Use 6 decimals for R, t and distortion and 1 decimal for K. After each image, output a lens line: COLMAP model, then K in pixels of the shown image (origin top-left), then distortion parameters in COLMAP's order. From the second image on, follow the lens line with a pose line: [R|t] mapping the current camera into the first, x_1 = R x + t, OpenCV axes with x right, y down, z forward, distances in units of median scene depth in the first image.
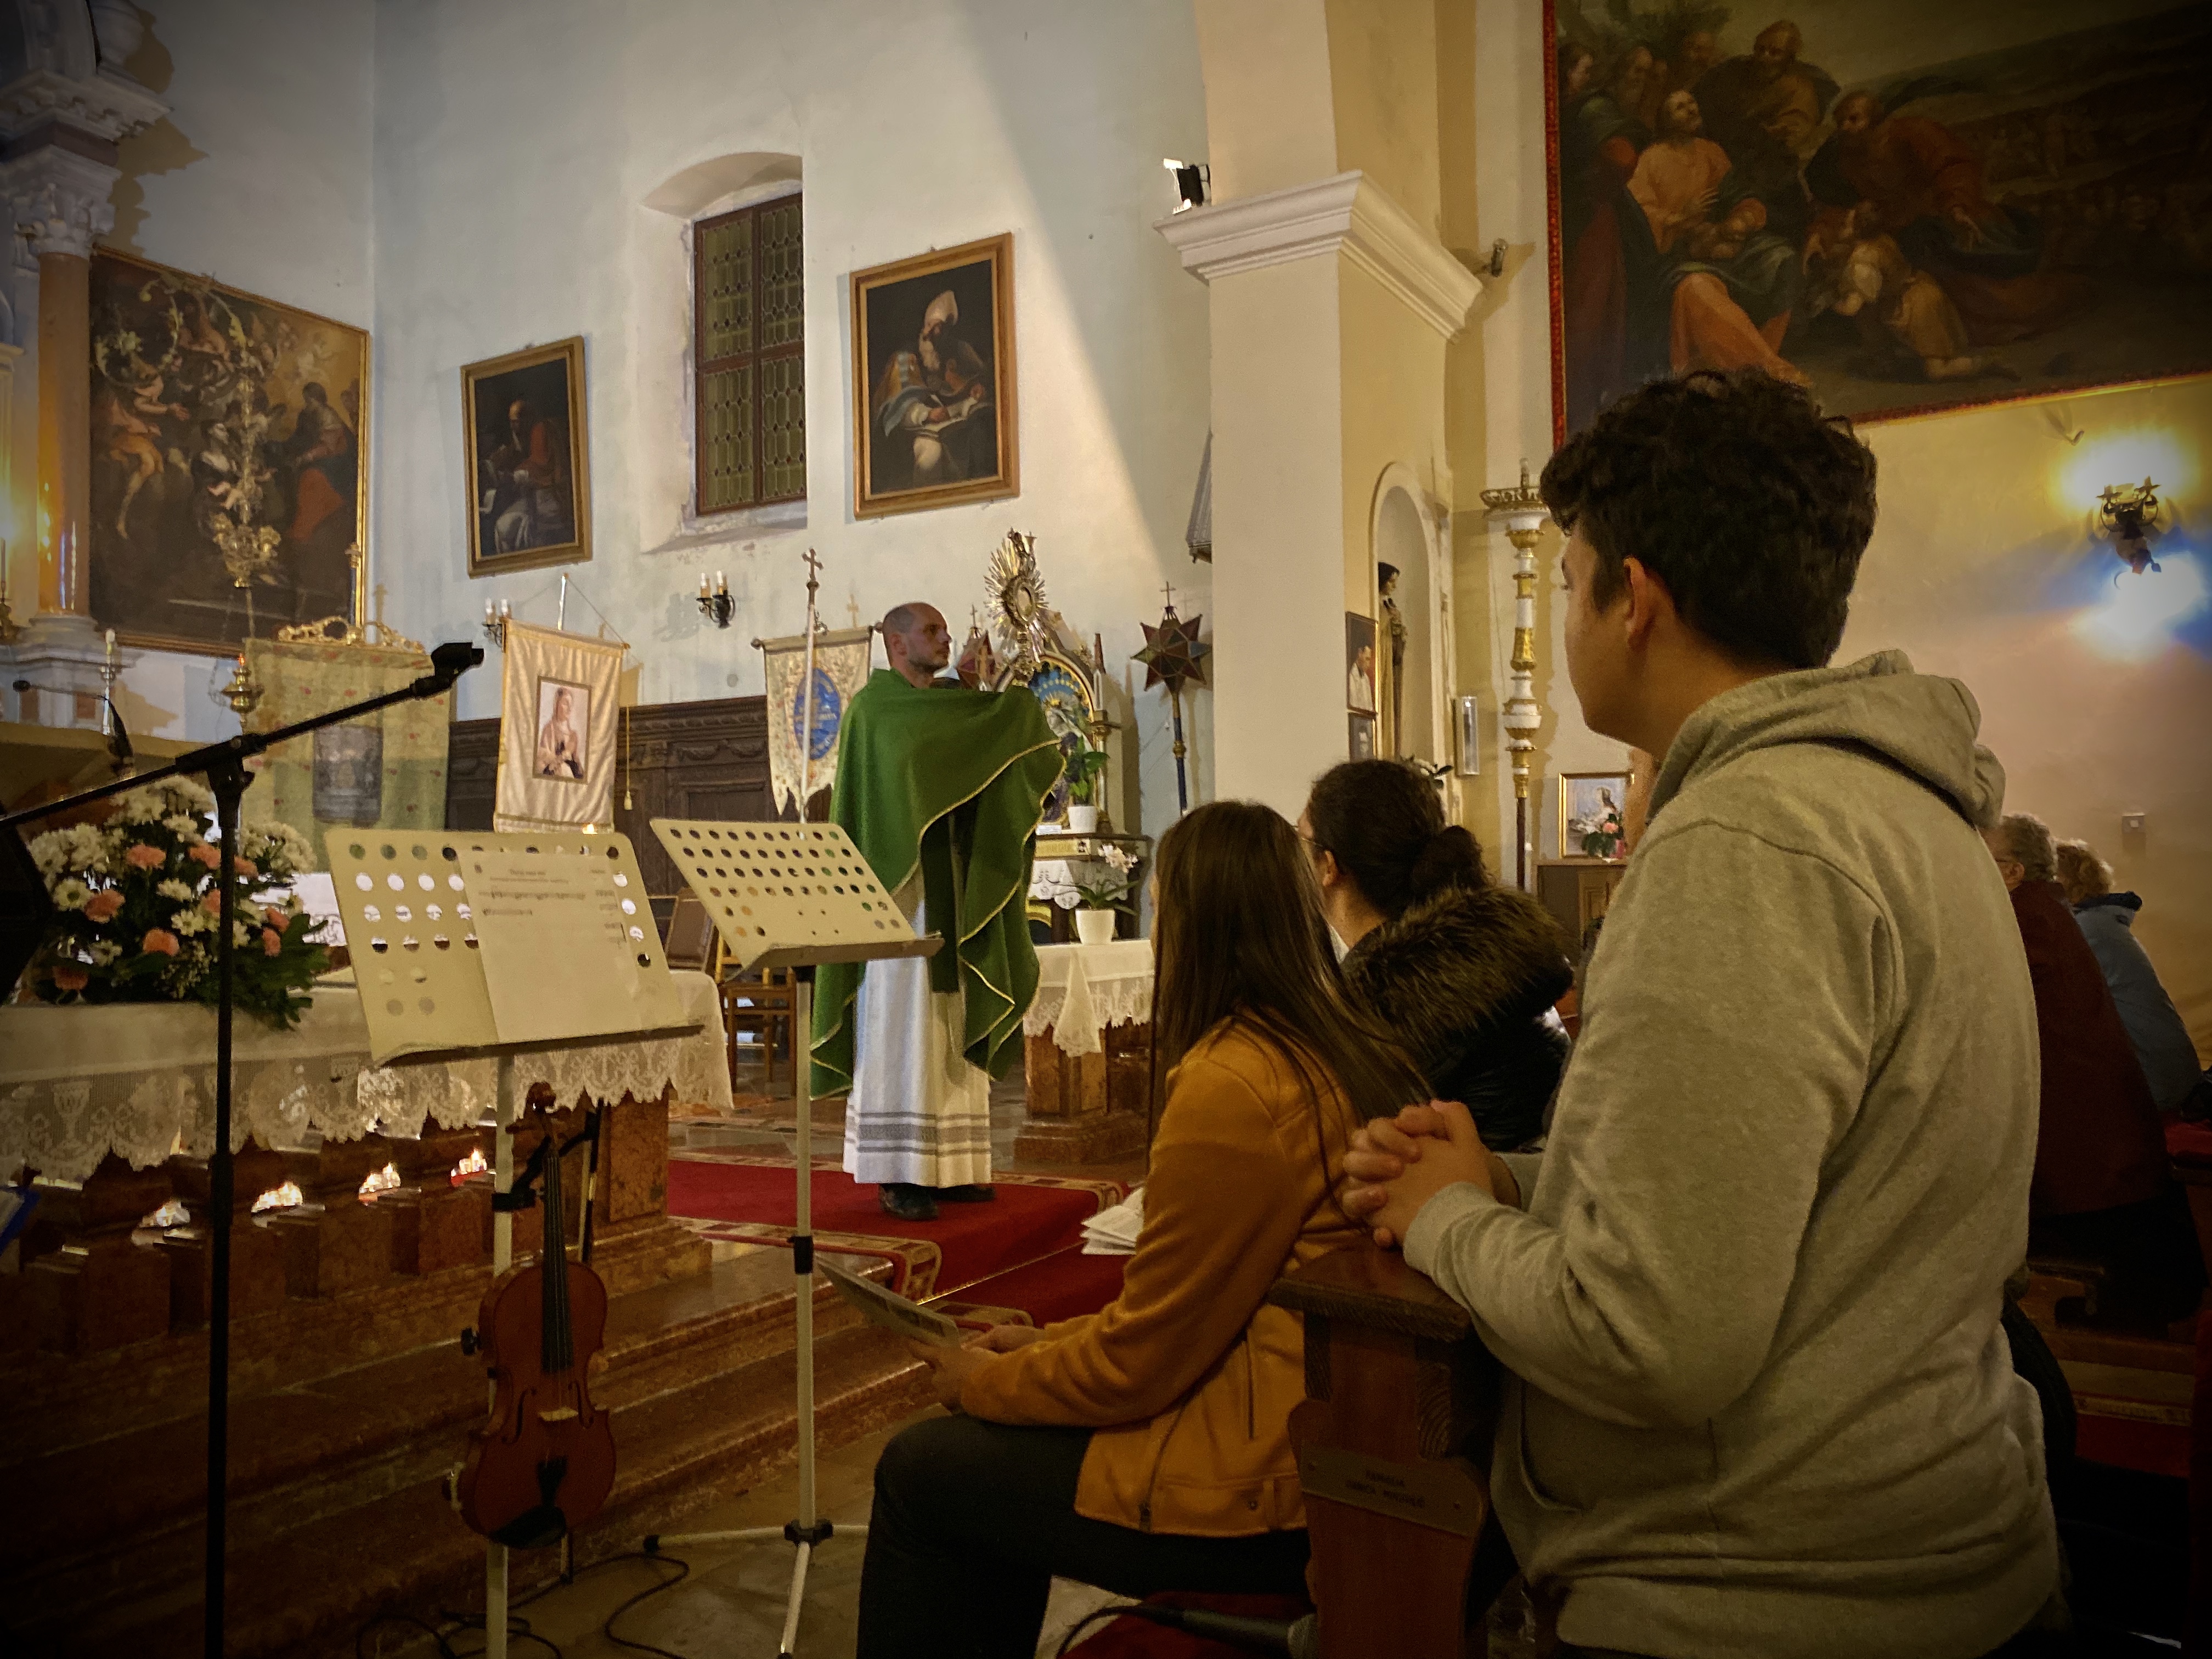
lens RADIAL K [[1688.6, 0, 1090.5], [0, 1688.6, 812.7], [0, 0, 1]] dist [0.017808, -0.013075]
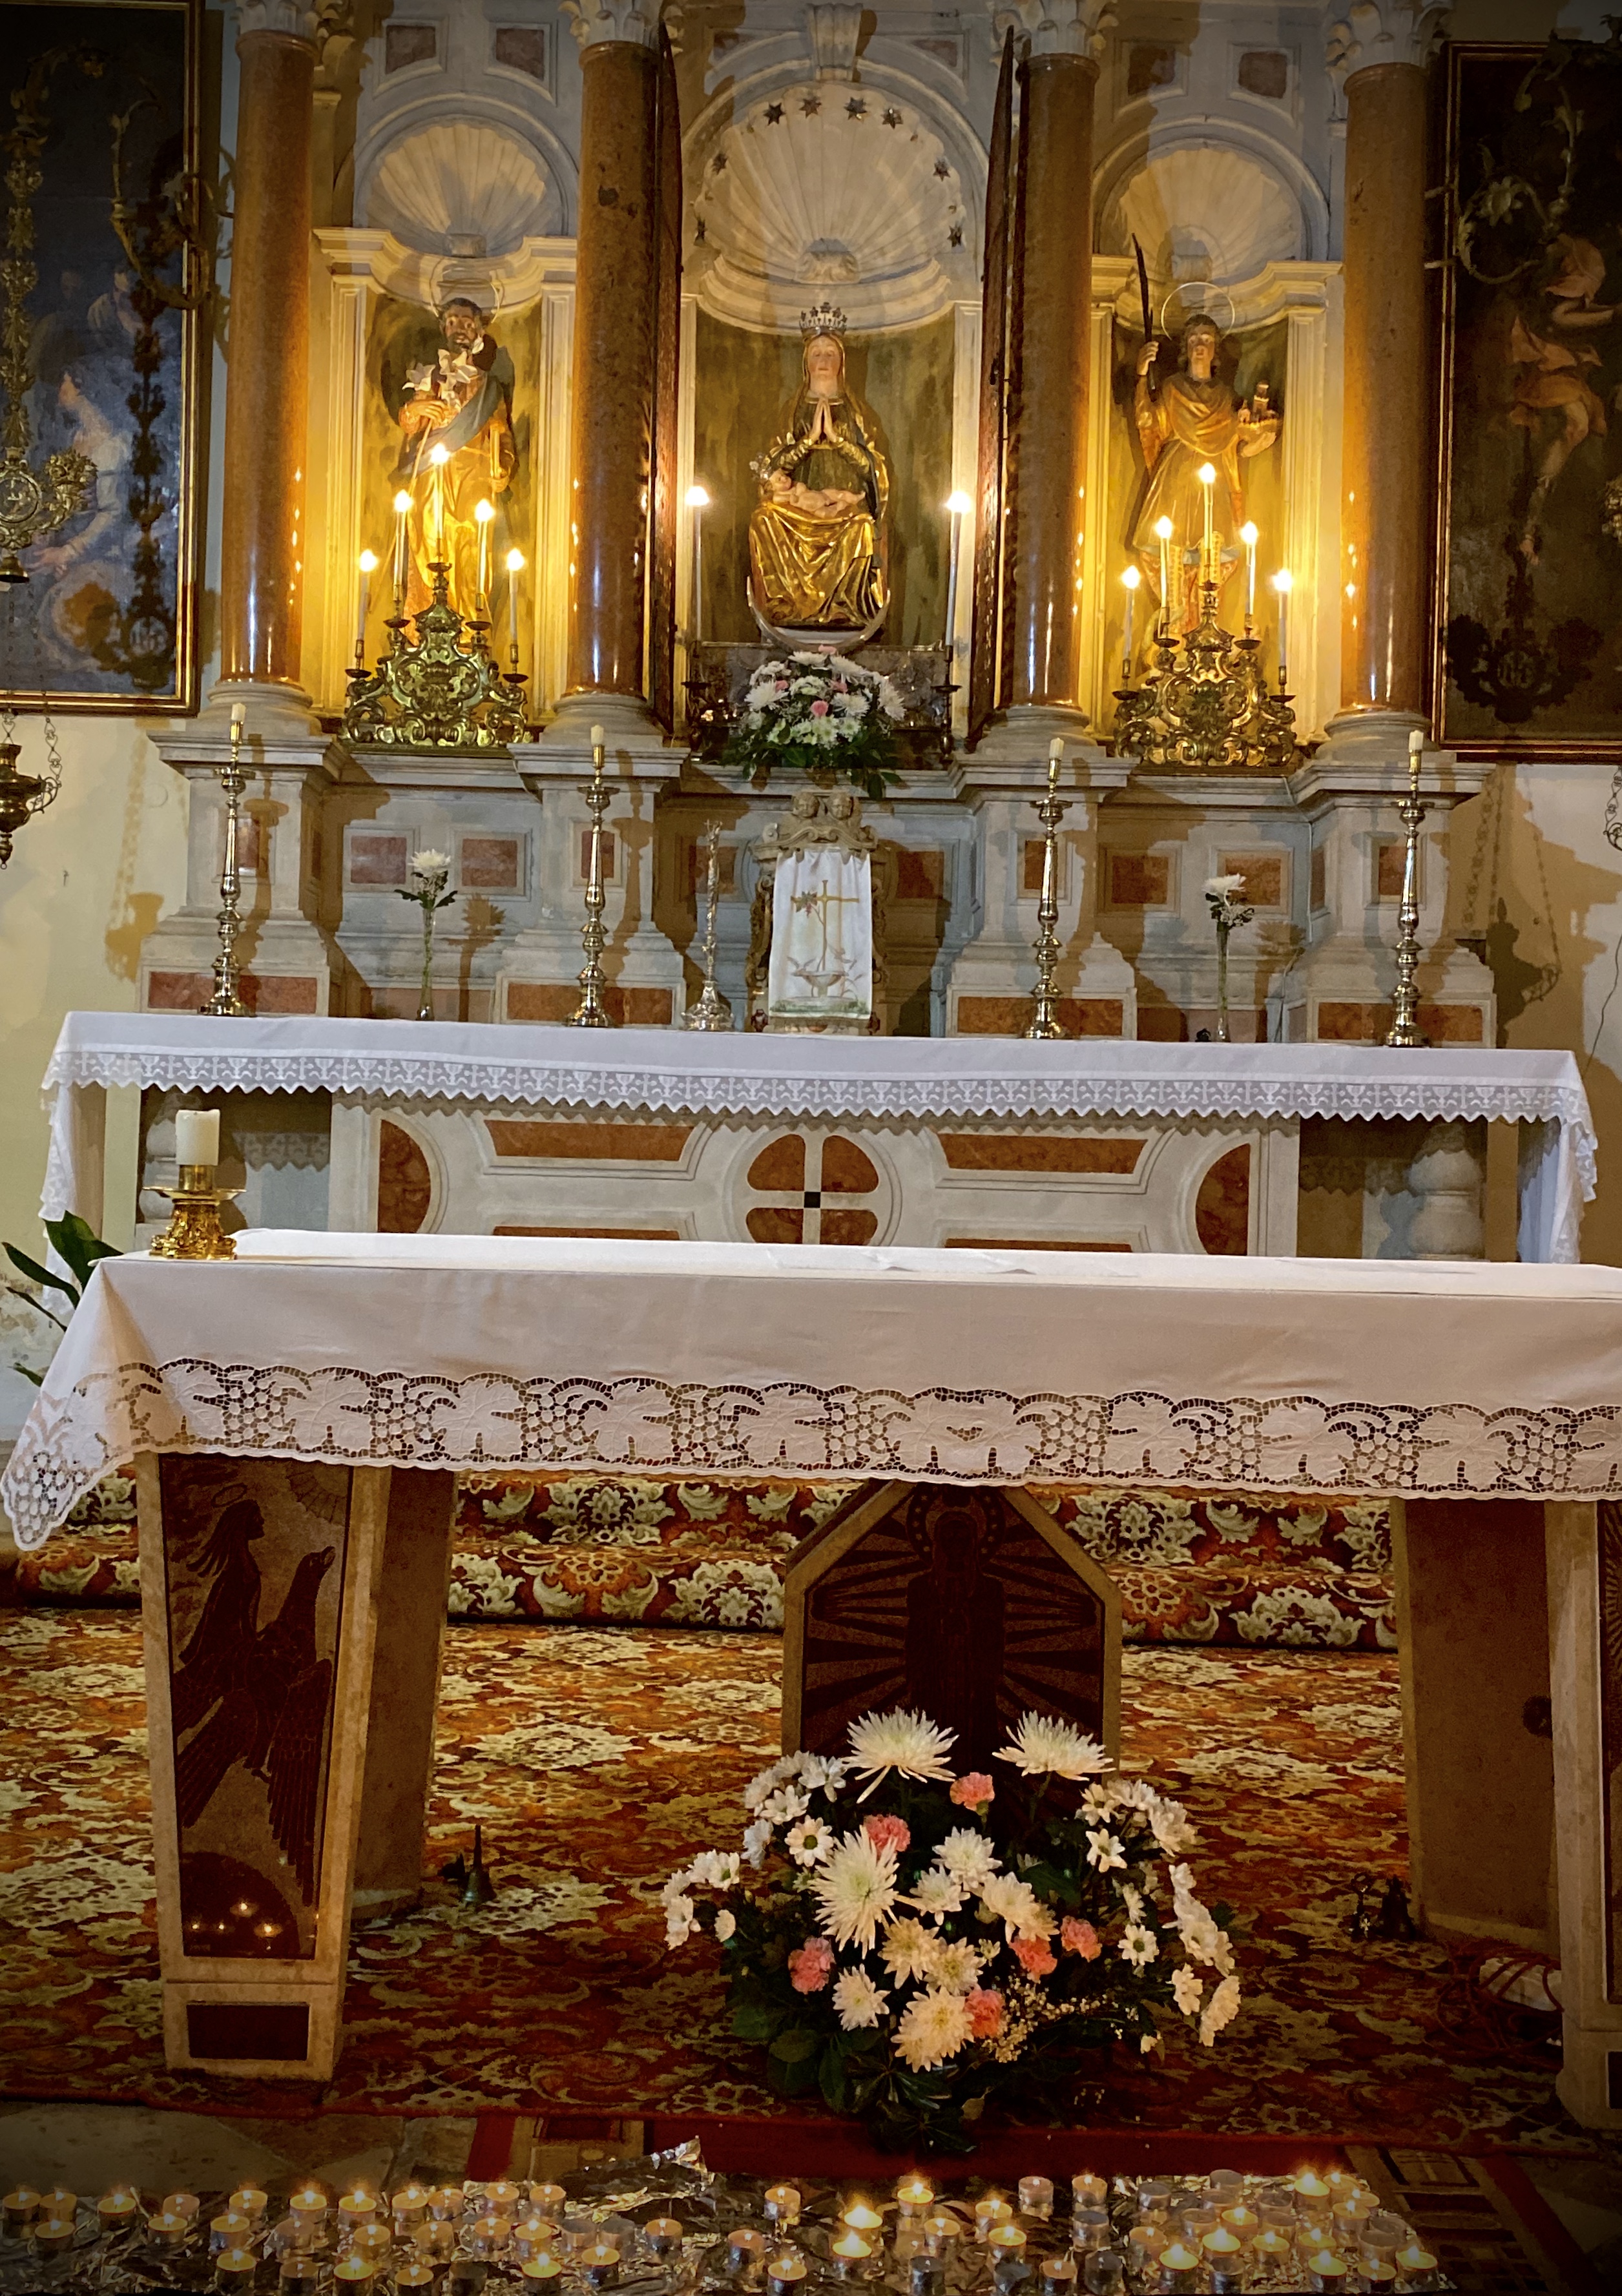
lens RADIAL K [[2416.6, 0, 745.6], [0, 2416.6, 1102.3], [0, 0, 1]] dist [0.010518, 0.000000]
pose [[0.490097, 0.010636, -0.871603, -0.006575], [0.010322, 0.999785, 0.018004, -0.004360], [0.871607, -0.017821, 0.489882, 0.406134]]
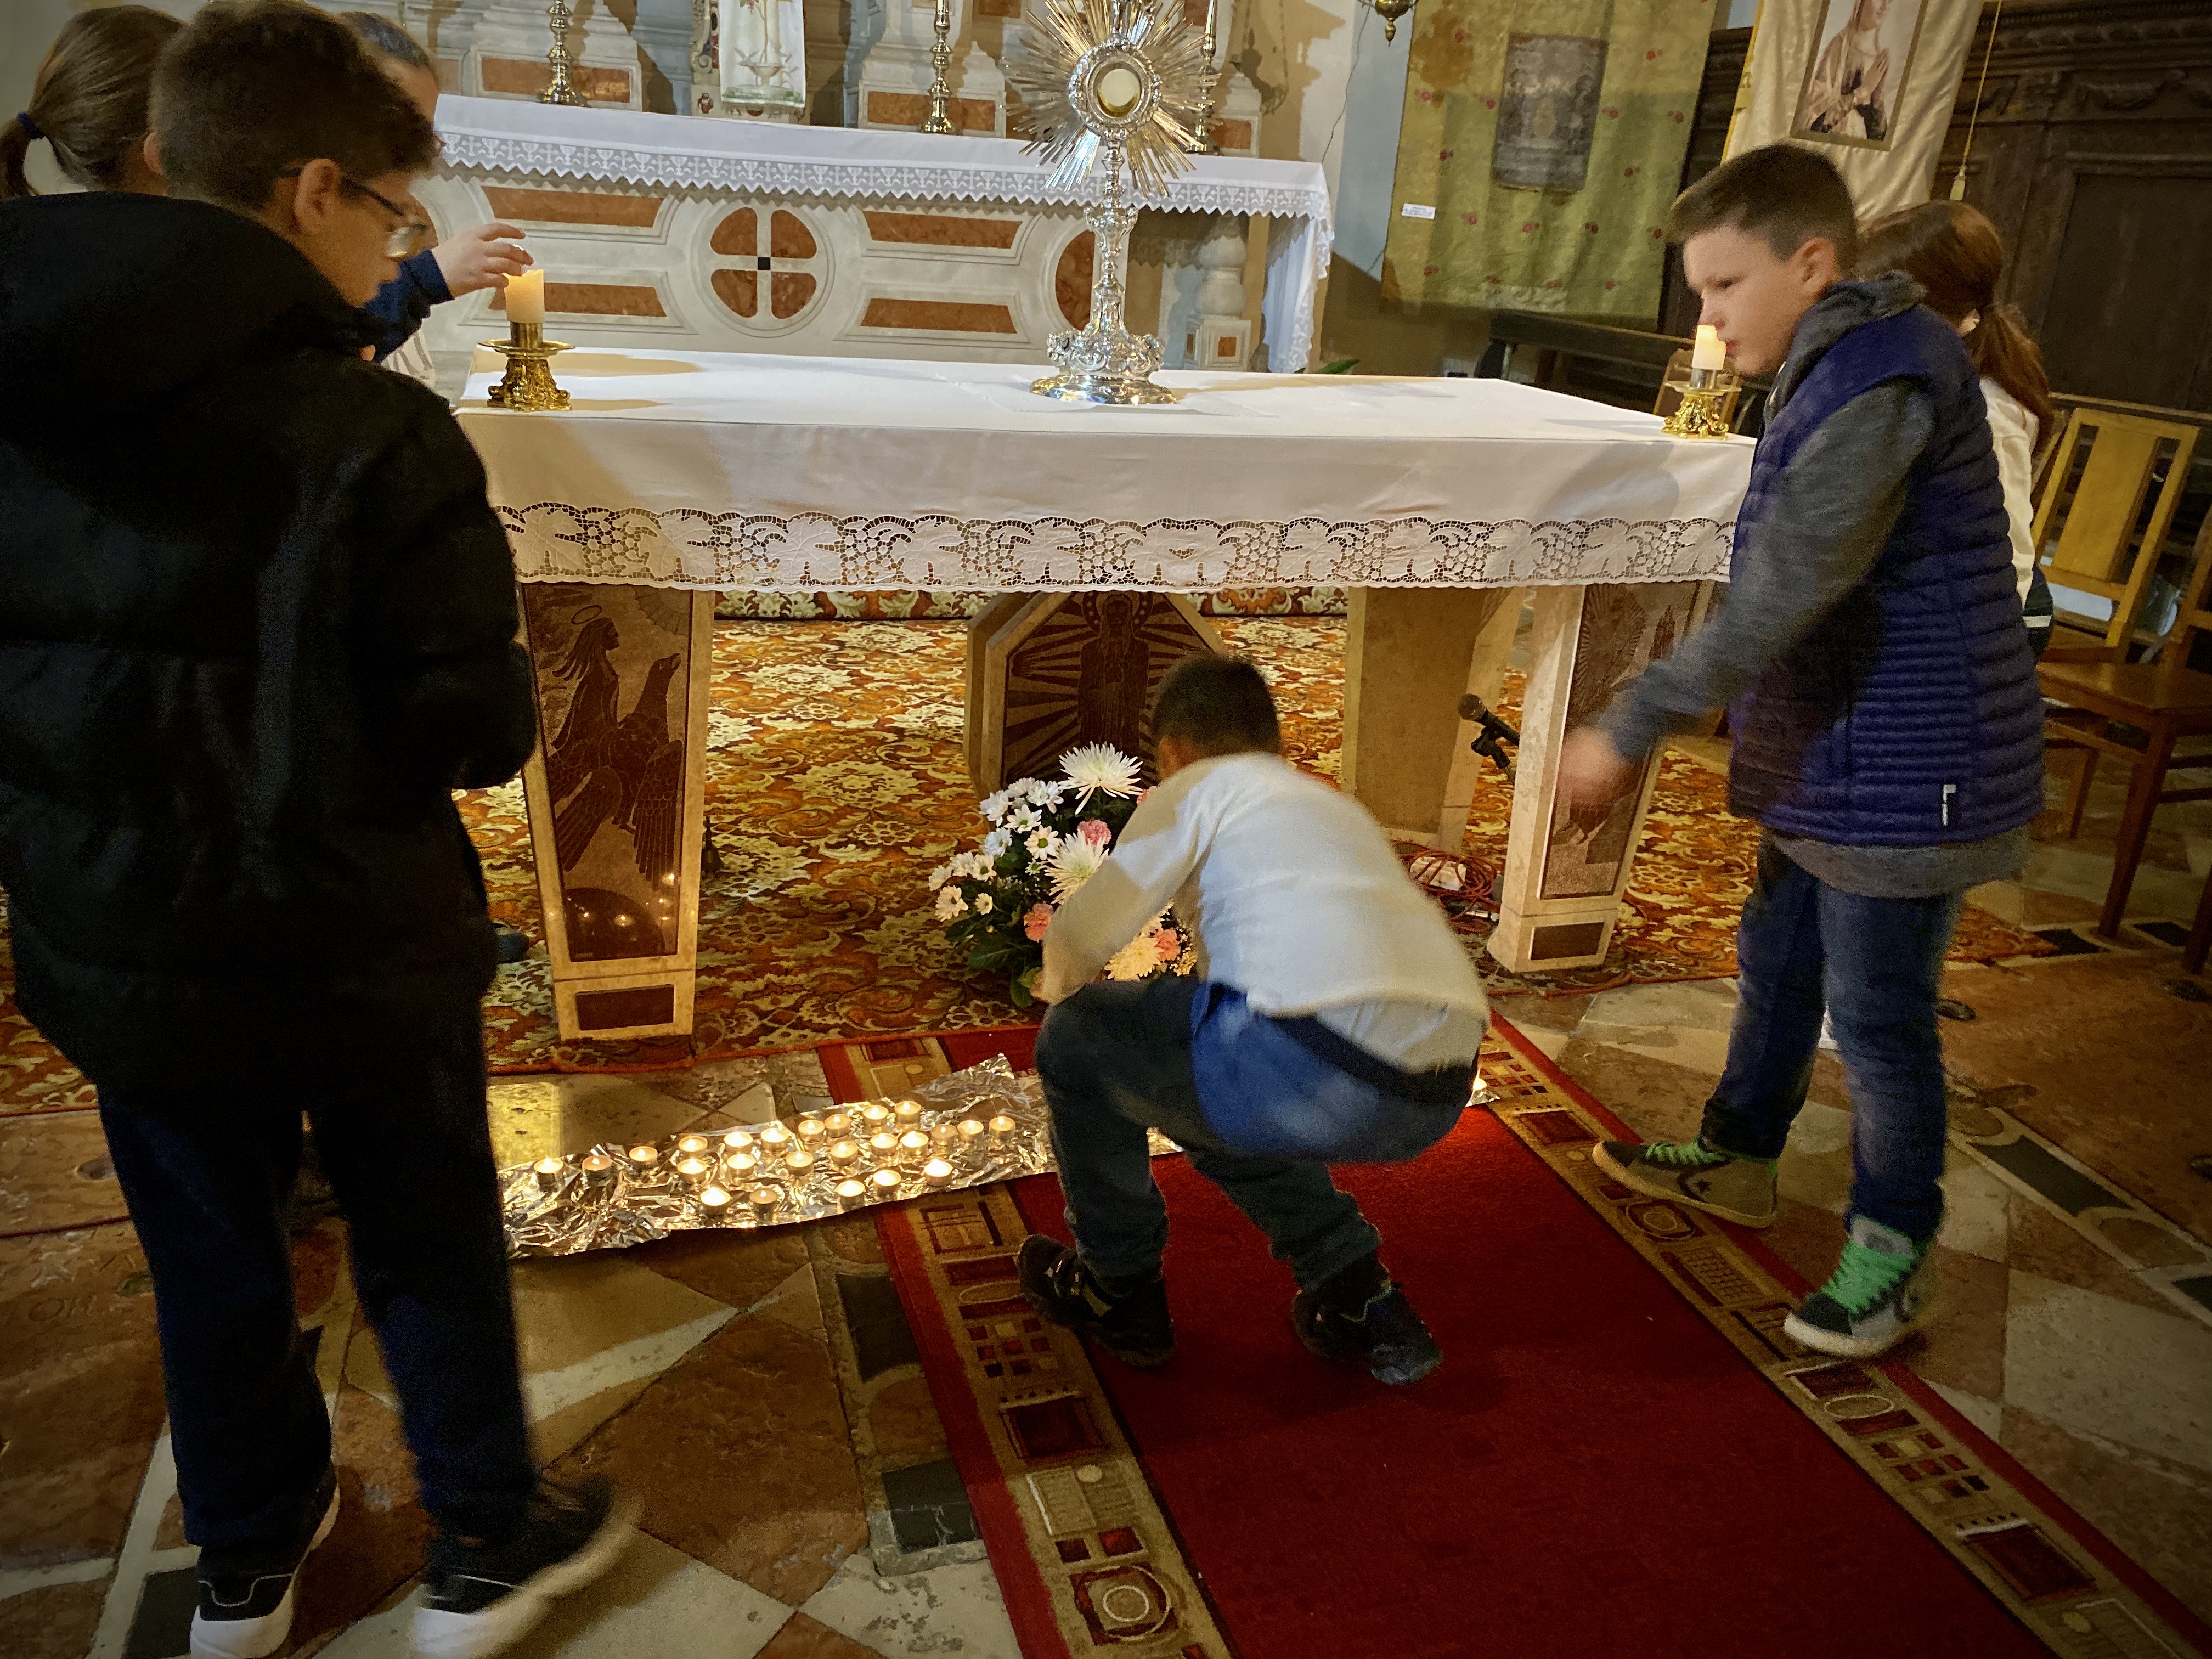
lens RADIAL K [[1688.6, 0, 1098.1], [0, 1688.6, 805.8], [0, 0, 1]] dist [0.017808, -0.013075]
pose [[0.729629, 0.288047, -0.620218, -0.073492], [-0.039445, 0.923177, 0.382346, -0.021929], [0.682704, -0.254507, 0.684939, 0.372294]]
